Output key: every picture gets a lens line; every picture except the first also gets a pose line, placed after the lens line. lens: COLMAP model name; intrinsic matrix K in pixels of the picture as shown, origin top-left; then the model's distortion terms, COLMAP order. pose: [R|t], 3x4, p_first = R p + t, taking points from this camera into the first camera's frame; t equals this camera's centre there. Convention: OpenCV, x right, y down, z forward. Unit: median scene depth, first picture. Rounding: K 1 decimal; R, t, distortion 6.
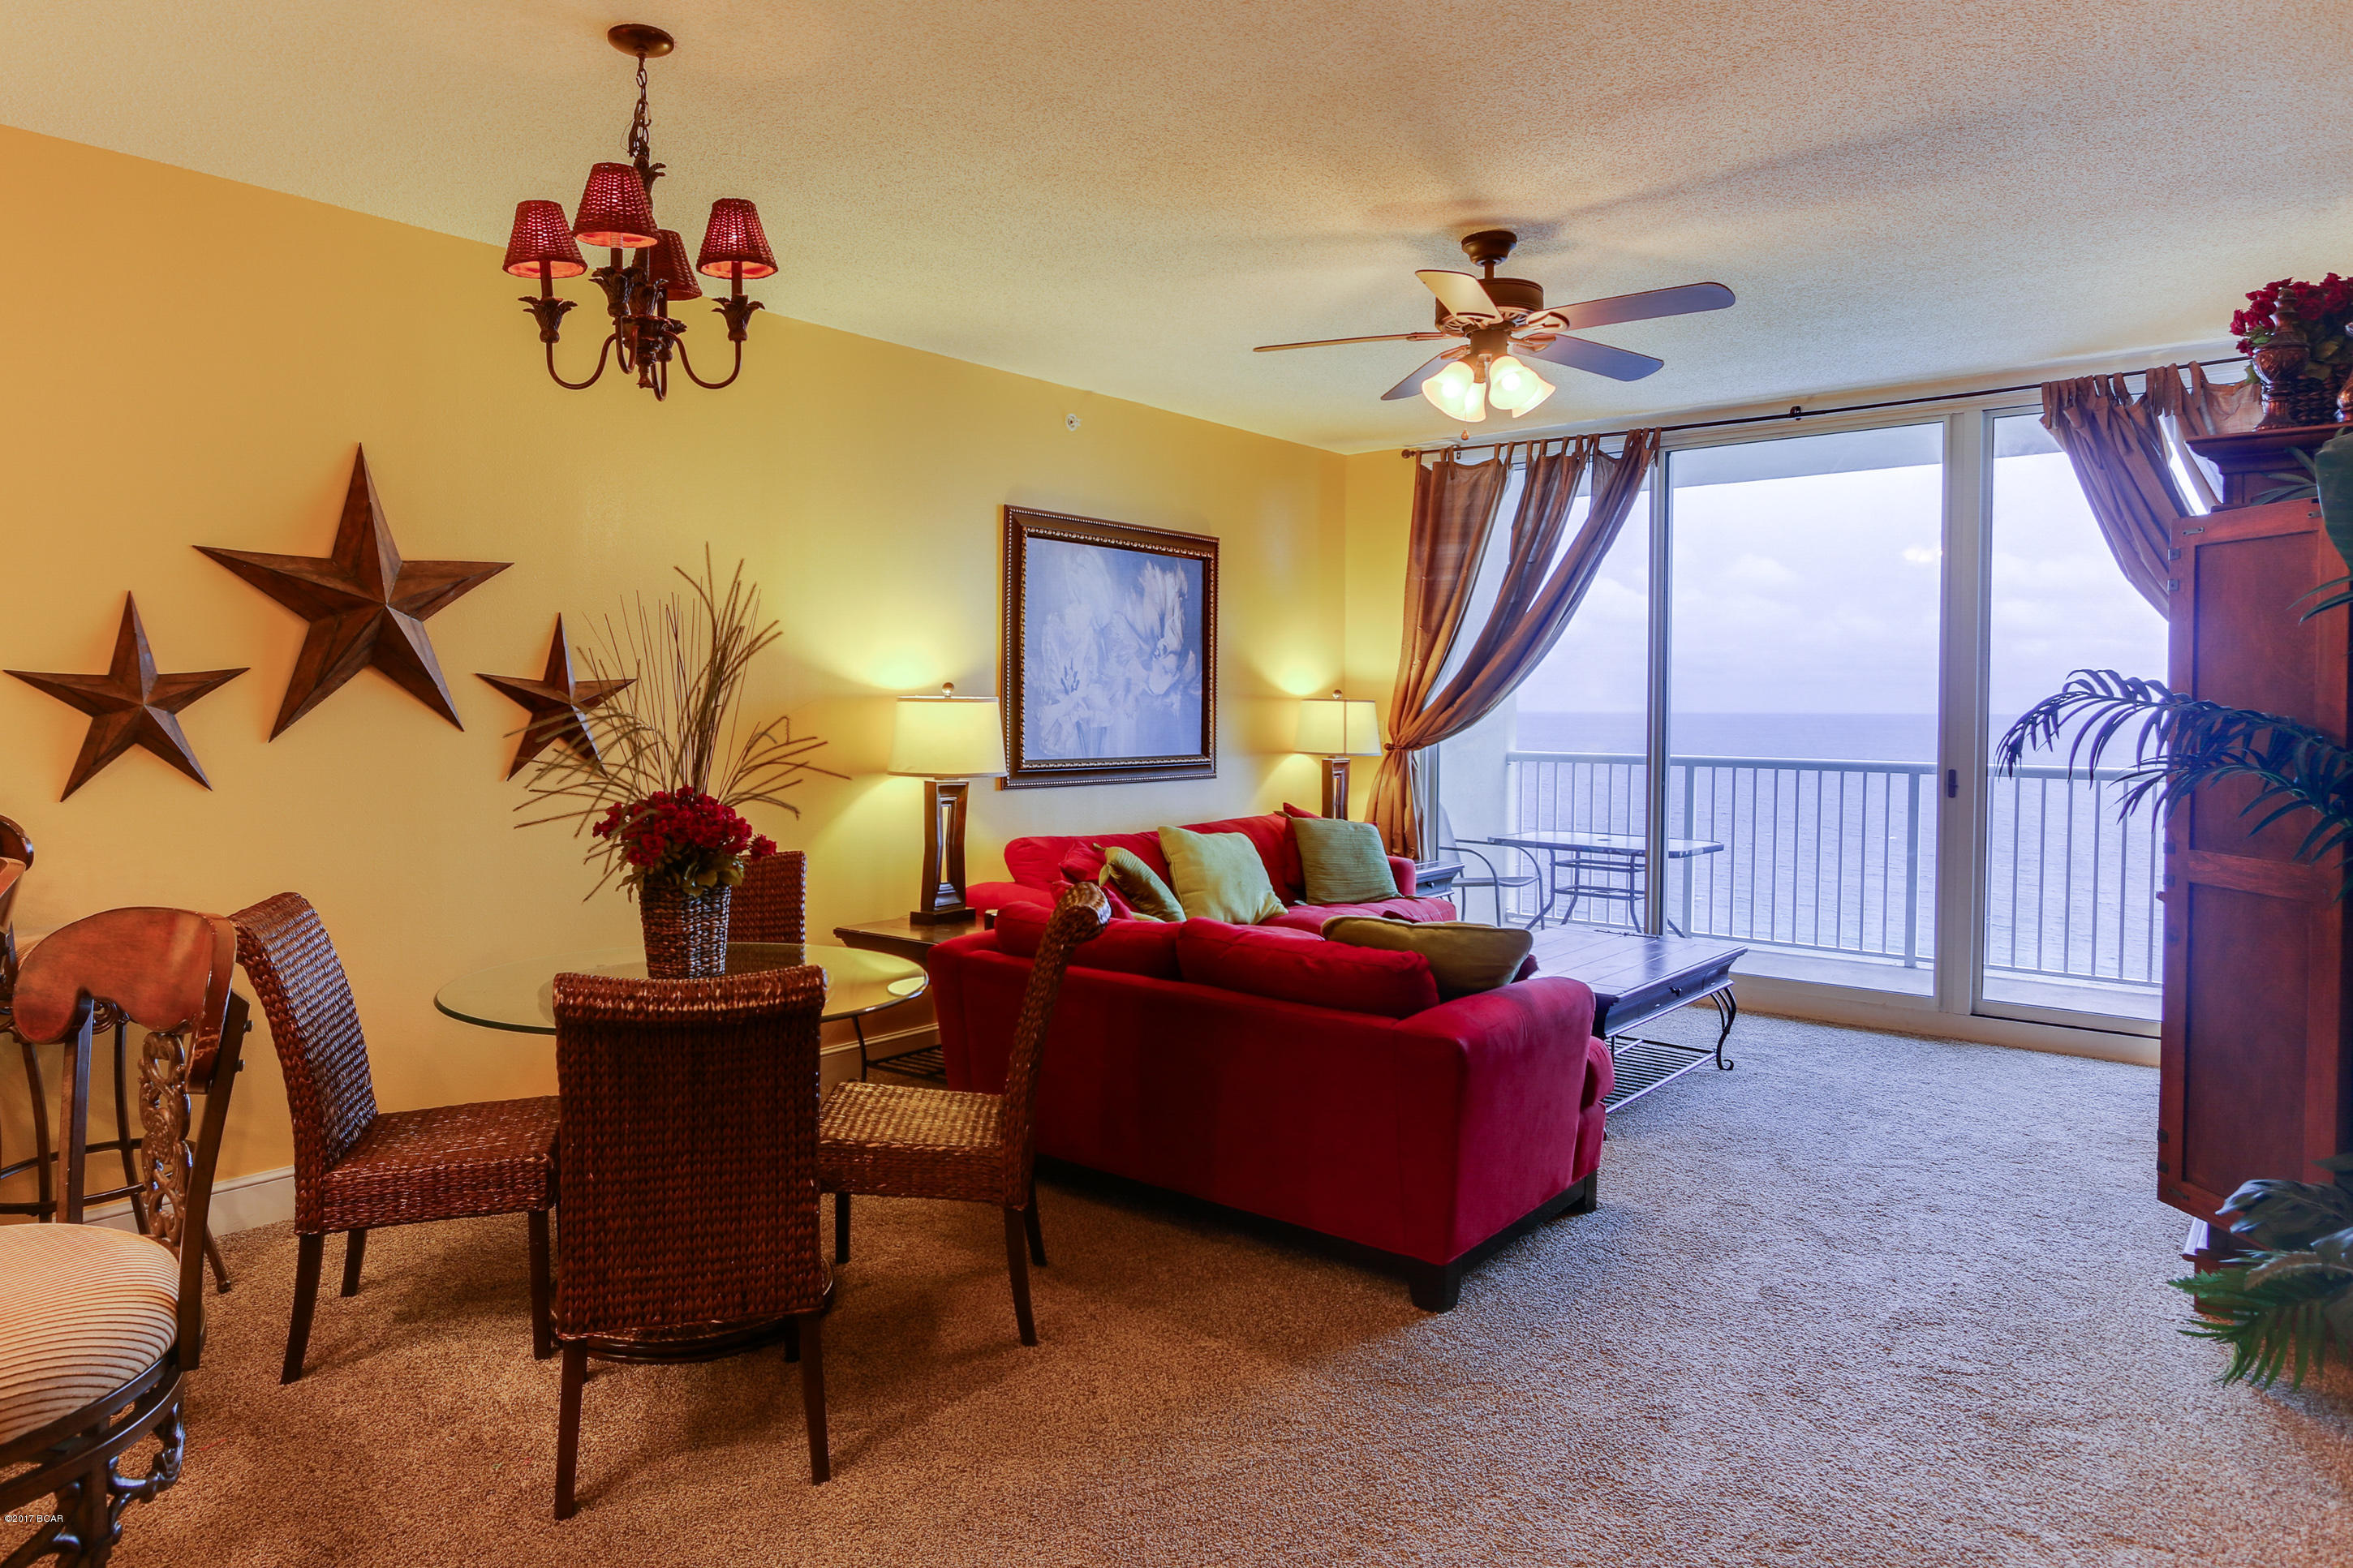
lens RADIAL K [[1426.2, 0, 1071.7], [0, 1426.2, 734.8], [0, 0, 1]] dist [-0.017509, 0.005923]
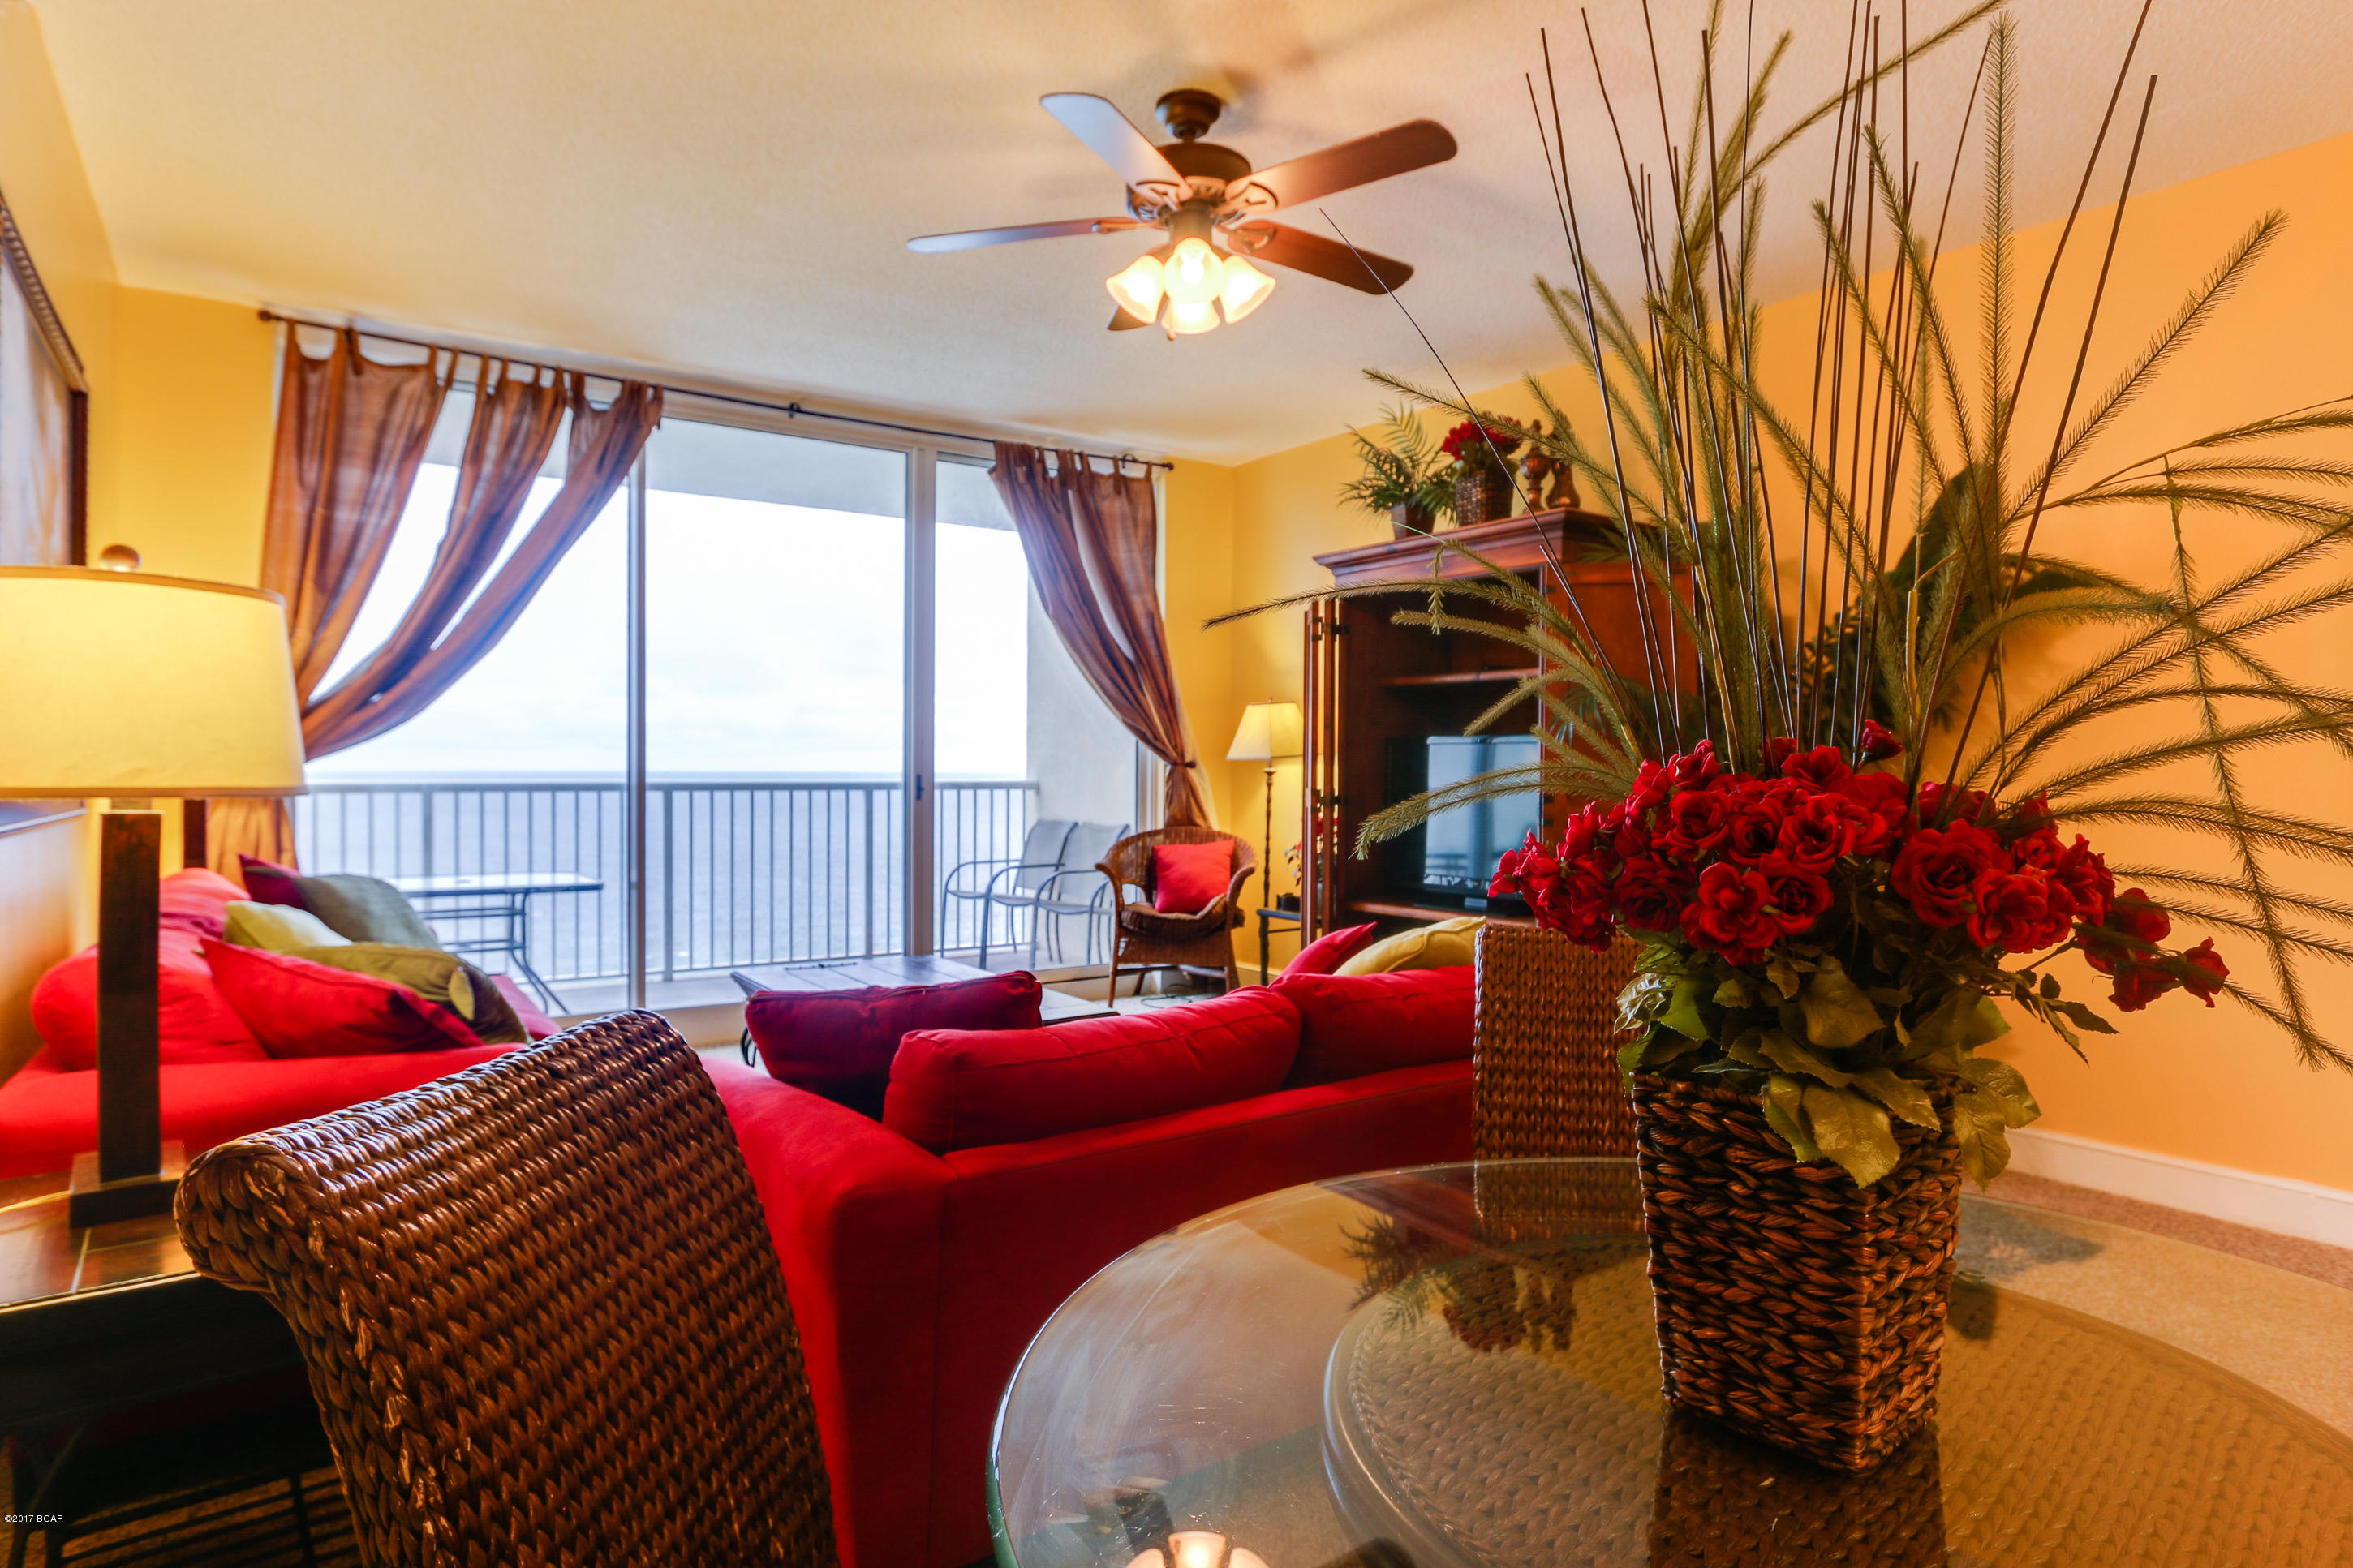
lens RADIAL K [[1286.9, 0, 1153.1], [0, 1286.9, 783.8], [0, 0, 1]] dist [-0.017426, 0.000933]
pose [[0.243931, -0.018249, 0.969621, -0.293293], [0.018935, 0.999722, 0.014052, 0.021269], [-0.969608, 0.014933, 0.244209, 0.571965]]
